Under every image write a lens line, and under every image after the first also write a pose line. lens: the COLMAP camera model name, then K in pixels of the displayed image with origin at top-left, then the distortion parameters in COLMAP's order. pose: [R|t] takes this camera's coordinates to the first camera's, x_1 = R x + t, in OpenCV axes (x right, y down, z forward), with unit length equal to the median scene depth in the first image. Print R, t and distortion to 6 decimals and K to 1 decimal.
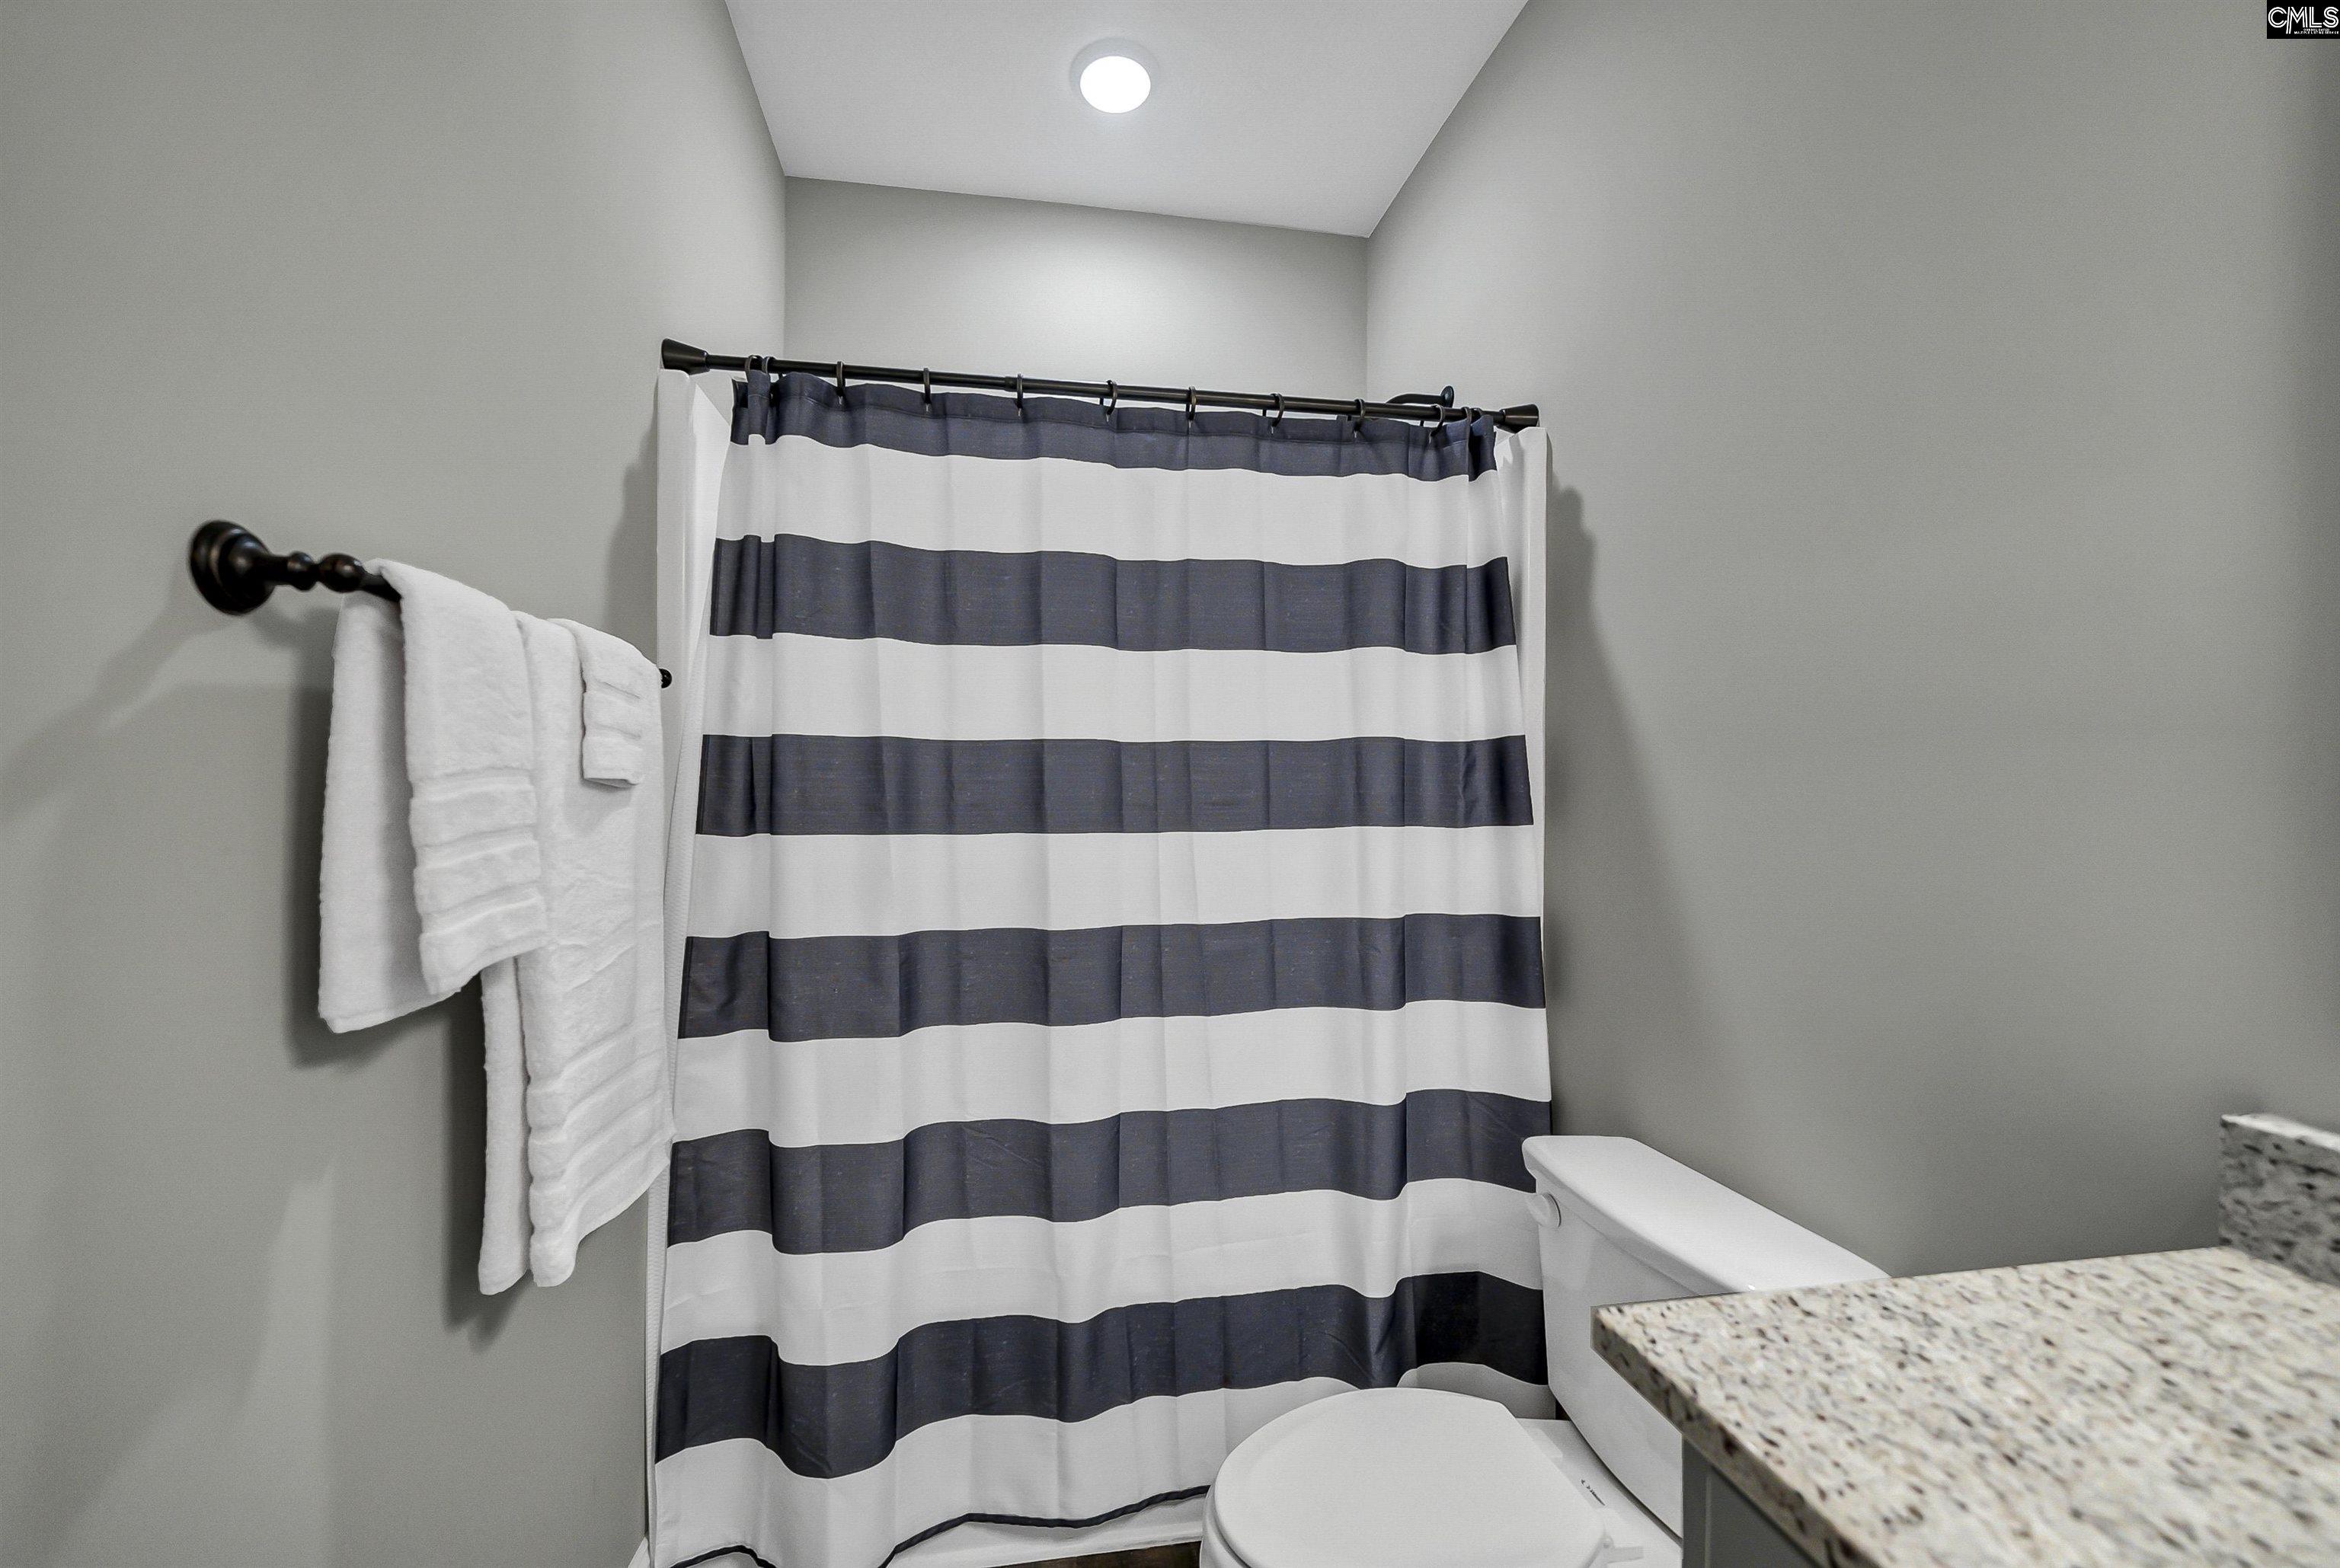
lens RADIAL K [[862.0, 0, 1170.0], [0, 862.0, 784.0], [0, 0, 1]] dist [-0.002135, -0.000201]
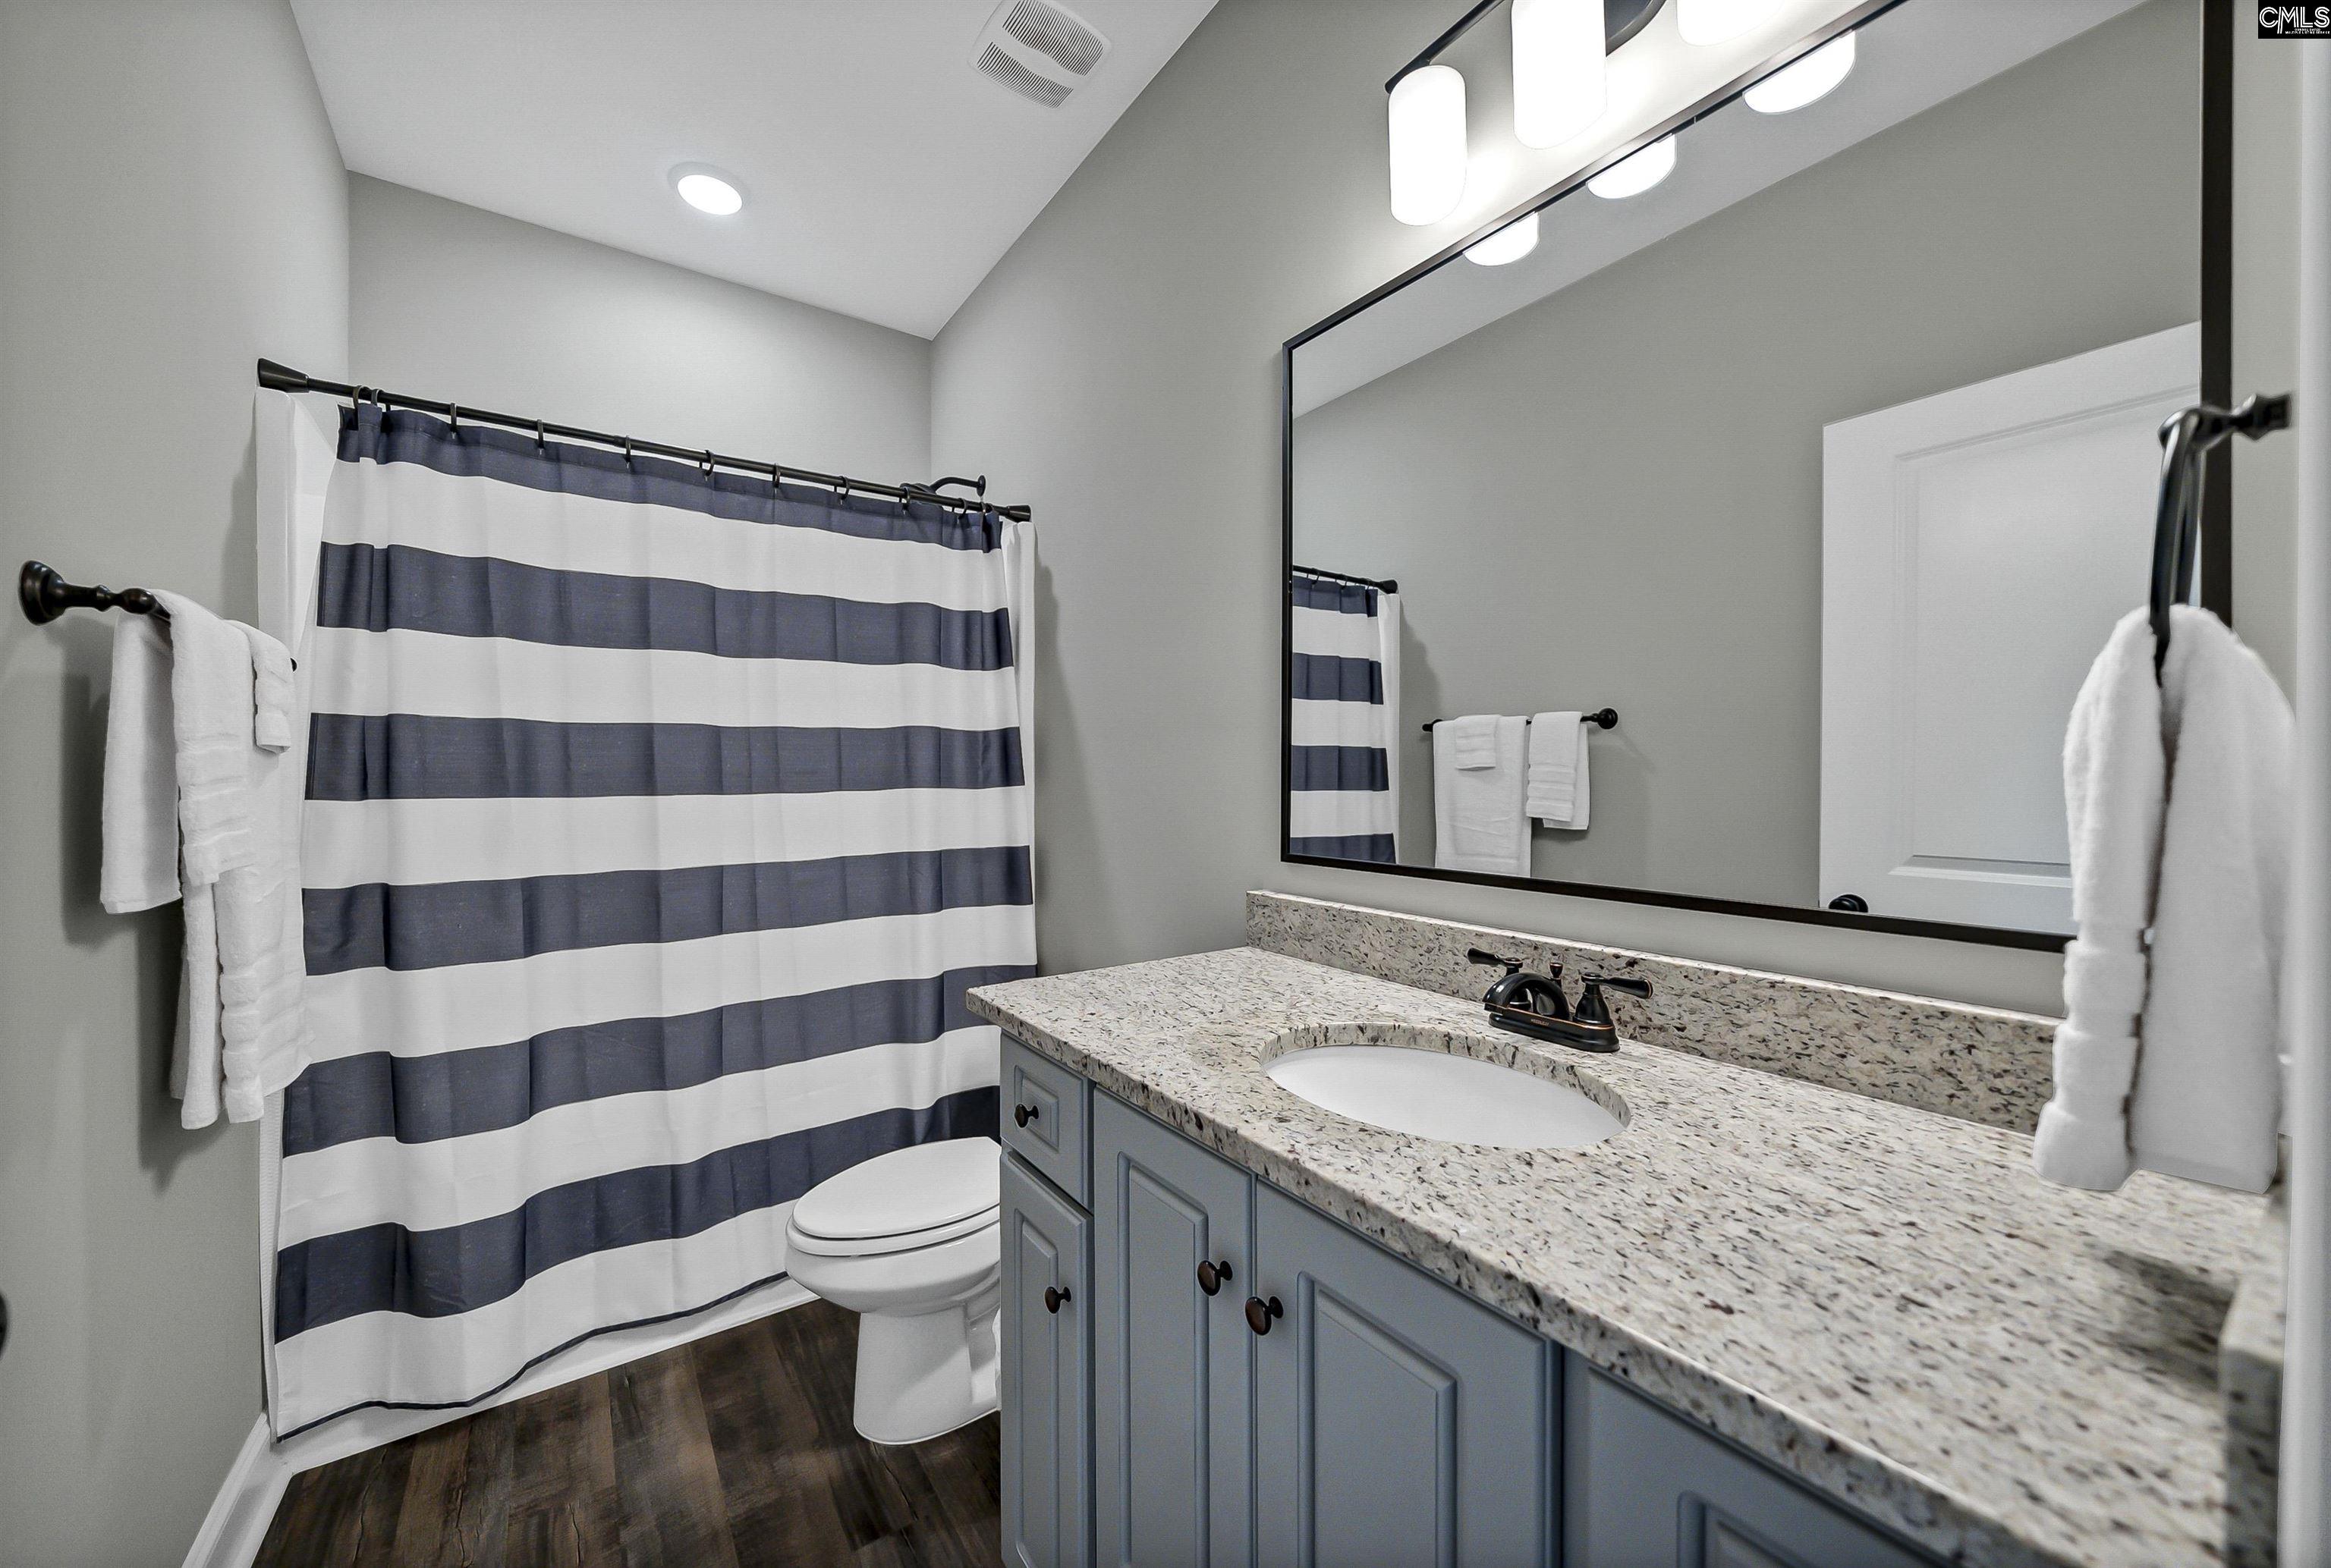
lens RADIAL K [[858.6, 0, 1165.5], [0, 858.6, 784.0], [0, 0, 1]] dist [-0.002135, -0.000201]
pose [[0.913843, -0.009207, 0.405962, 0.032405], [0.005920, 0.999939, 0.009352, 0.032139], [-0.406024, -0.006143, 0.913842, -0.490573]]
